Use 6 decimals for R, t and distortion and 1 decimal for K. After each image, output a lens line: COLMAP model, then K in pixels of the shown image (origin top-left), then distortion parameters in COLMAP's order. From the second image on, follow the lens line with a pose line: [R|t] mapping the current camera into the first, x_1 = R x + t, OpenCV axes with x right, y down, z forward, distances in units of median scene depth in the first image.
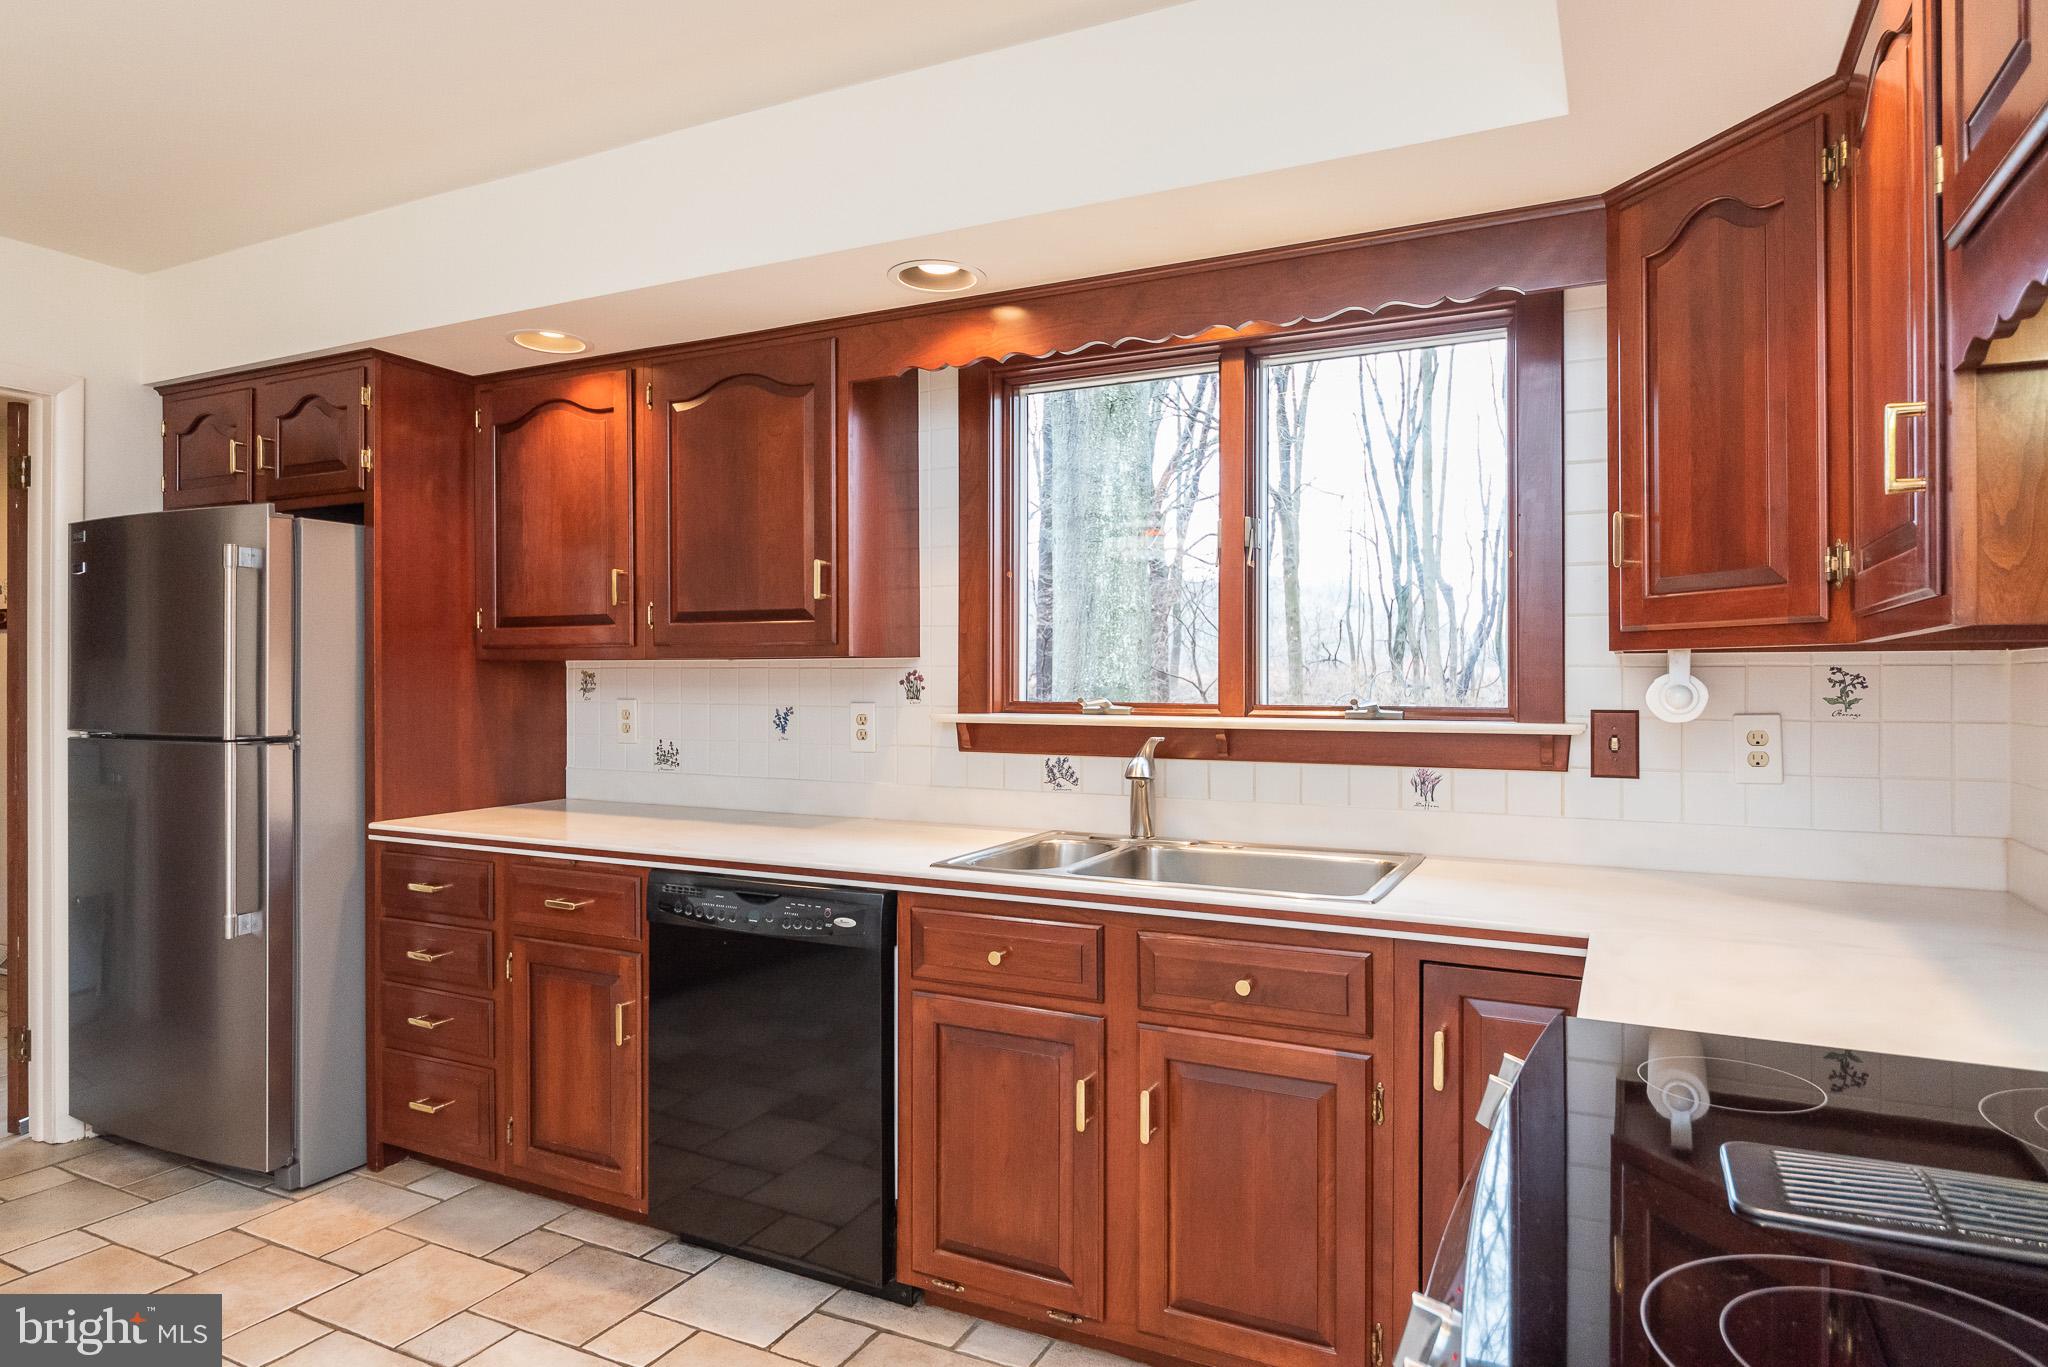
lens RADIAL K [[1168.8, 0, 1053.0], [0, 1168.8, 676.0], [0, 0, 1]] dist [-0.017855, -0.000329]
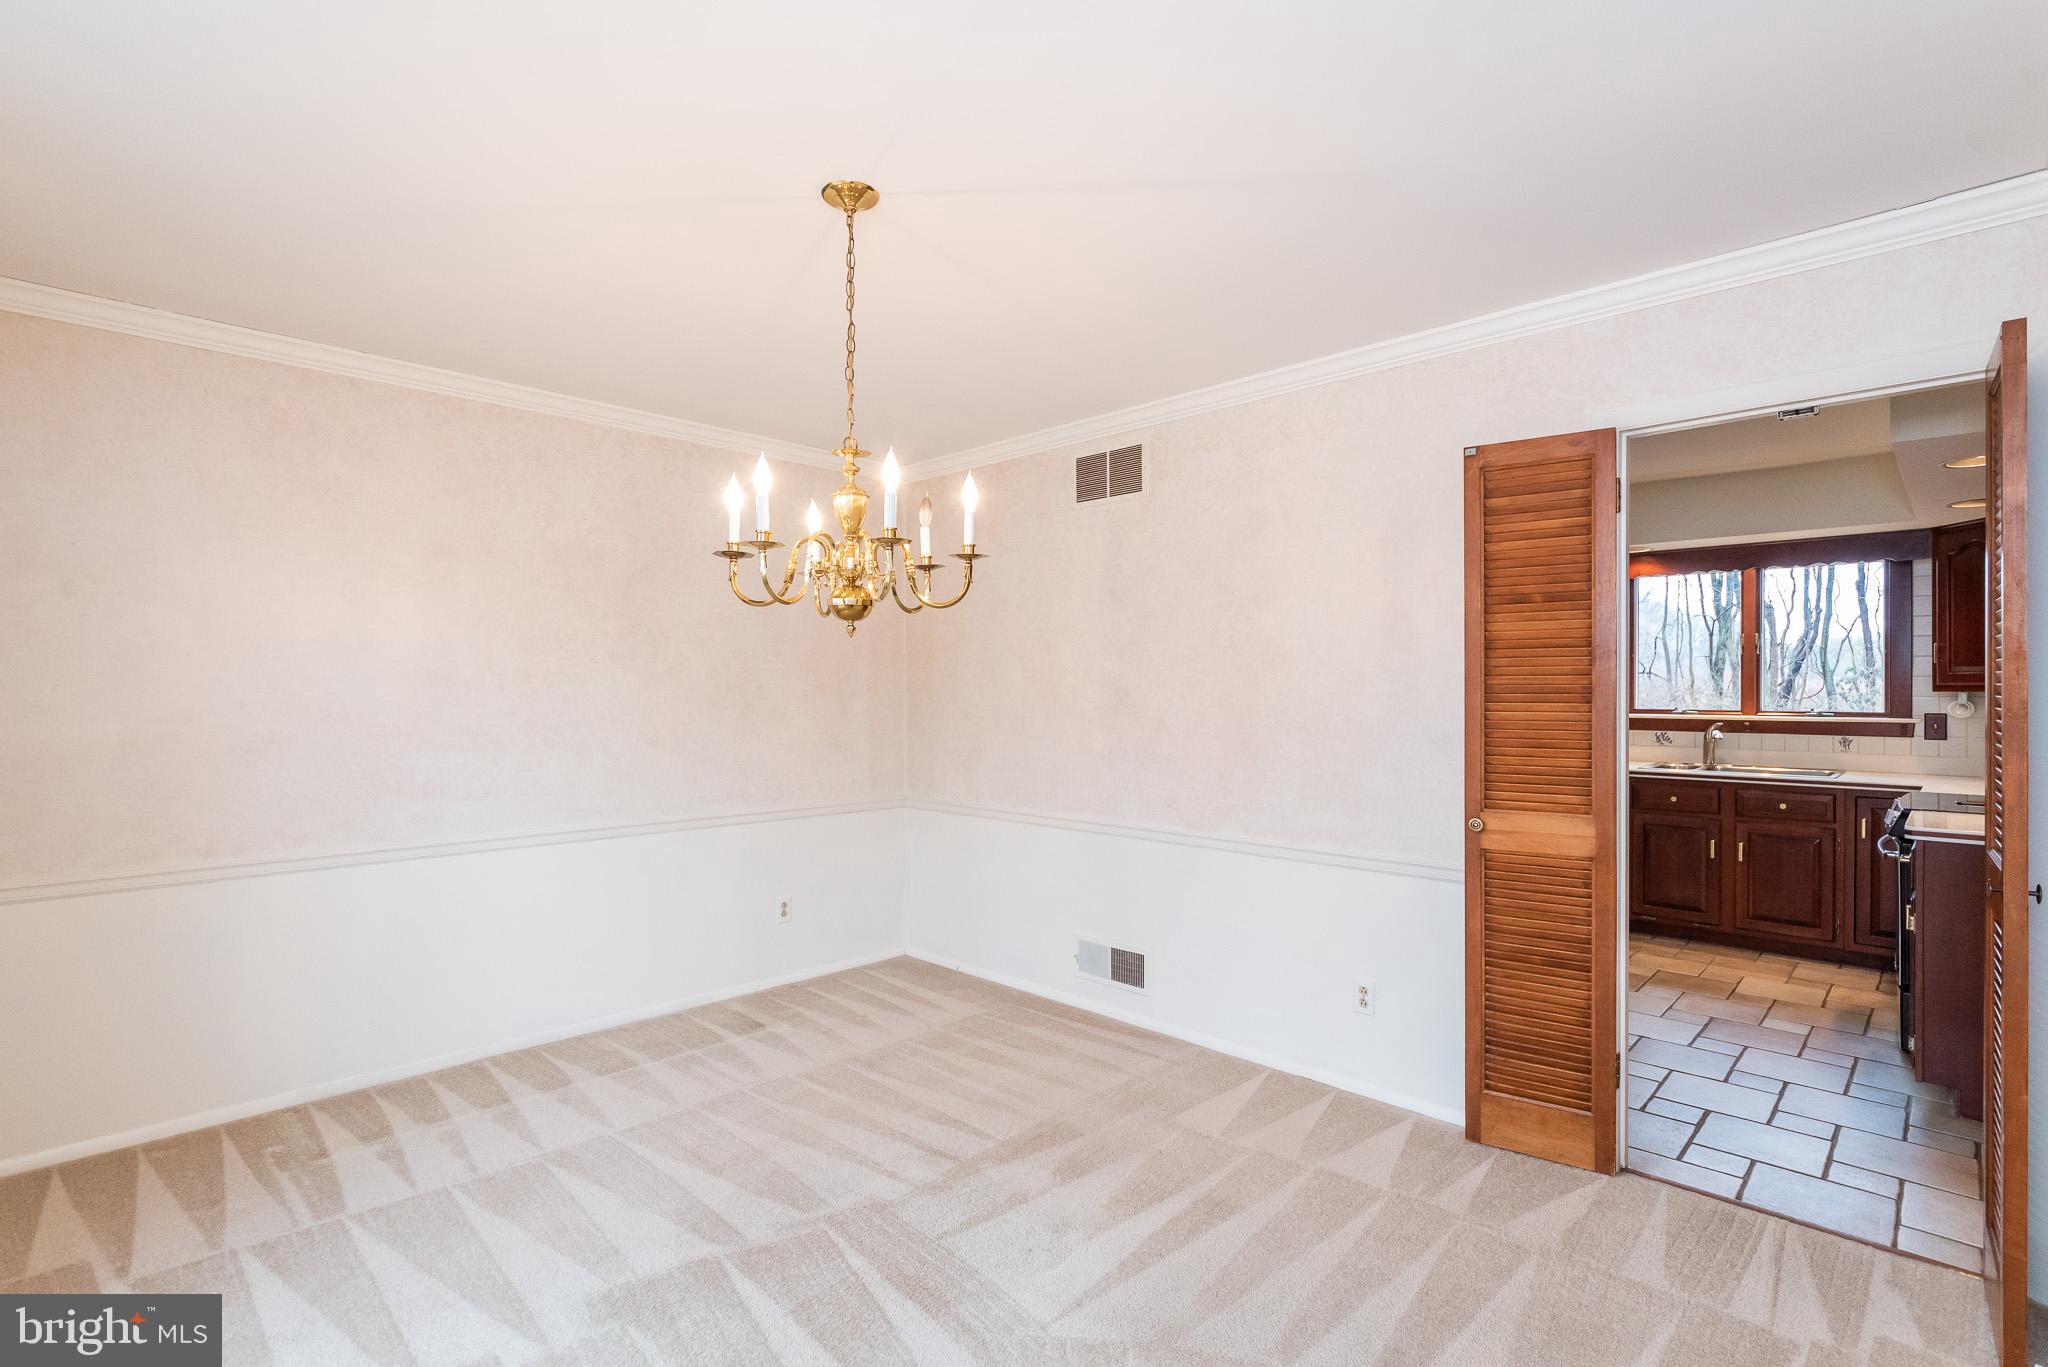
lens RADIAL K [[1055.4, 0, 1030.2], [0, 1055.4, 692.3], [0, 0, 1]] dist [-0.000911, -0.000240]
pose [[0.963200, 0.000794, -0.268785, -0.696895], [0.000895, 0.999981, 0.006160, -0.028573], [0.268785, -0.006174, 0.963181, -1.518288]]
